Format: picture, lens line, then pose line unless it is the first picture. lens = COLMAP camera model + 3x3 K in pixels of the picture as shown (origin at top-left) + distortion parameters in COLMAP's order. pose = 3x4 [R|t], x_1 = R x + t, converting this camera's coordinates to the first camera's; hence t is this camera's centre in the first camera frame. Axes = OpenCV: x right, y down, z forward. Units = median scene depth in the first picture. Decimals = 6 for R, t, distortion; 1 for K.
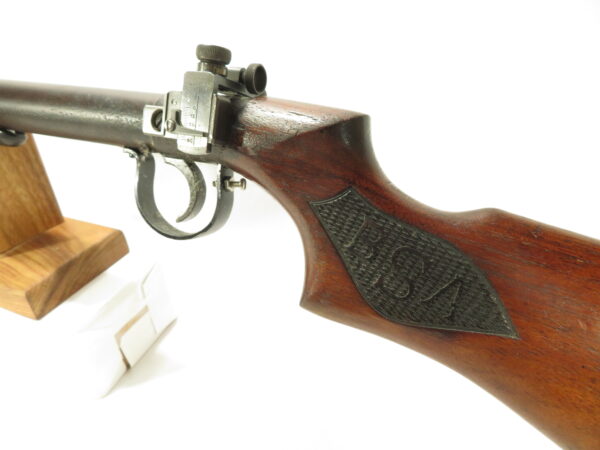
lens RADIAL K [[418.9, 0, 304.3], [0, 418.9, 221.9], [0, 0, 1]] dist [-0.013553, 0.000012]
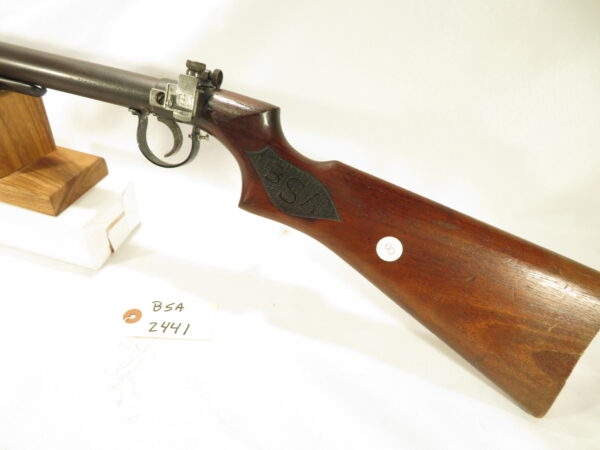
lens RADIAL K [[418.9, 0, 299.0], [0, 418.9, 221.2], [0, 0, 1]] dist [-0.013553, 0.000012]
pose [[0.979635, 0.027135, 0.198944, -0.109880], [-0.058016, 0.986817, 0.151083, -0.032977], [-0.192222, -0.159548, 0.968295, -0.839850]]
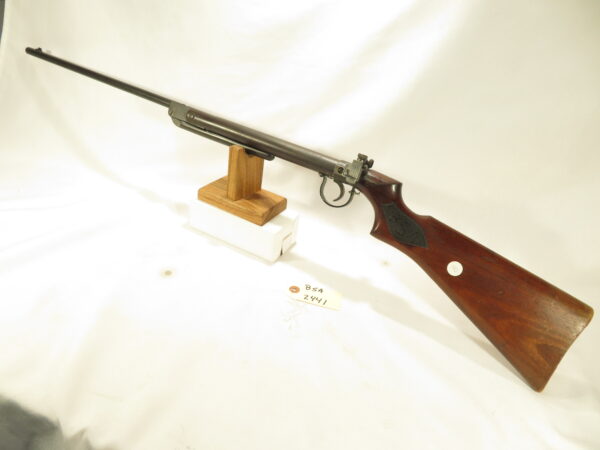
lens RADIAL K [[418.9, 0, 304.9], [0, 418.9, 223.1], [0, 0, 1]] dist [-0.013553, 0.000012]
pose [[0.978324, 0.206078, 0.020343, -0.577164], [-0.206156, 0.978517, 0.001792, 0.211039], [-0.019537, -0.005947, 0.999791, -2.227865]]
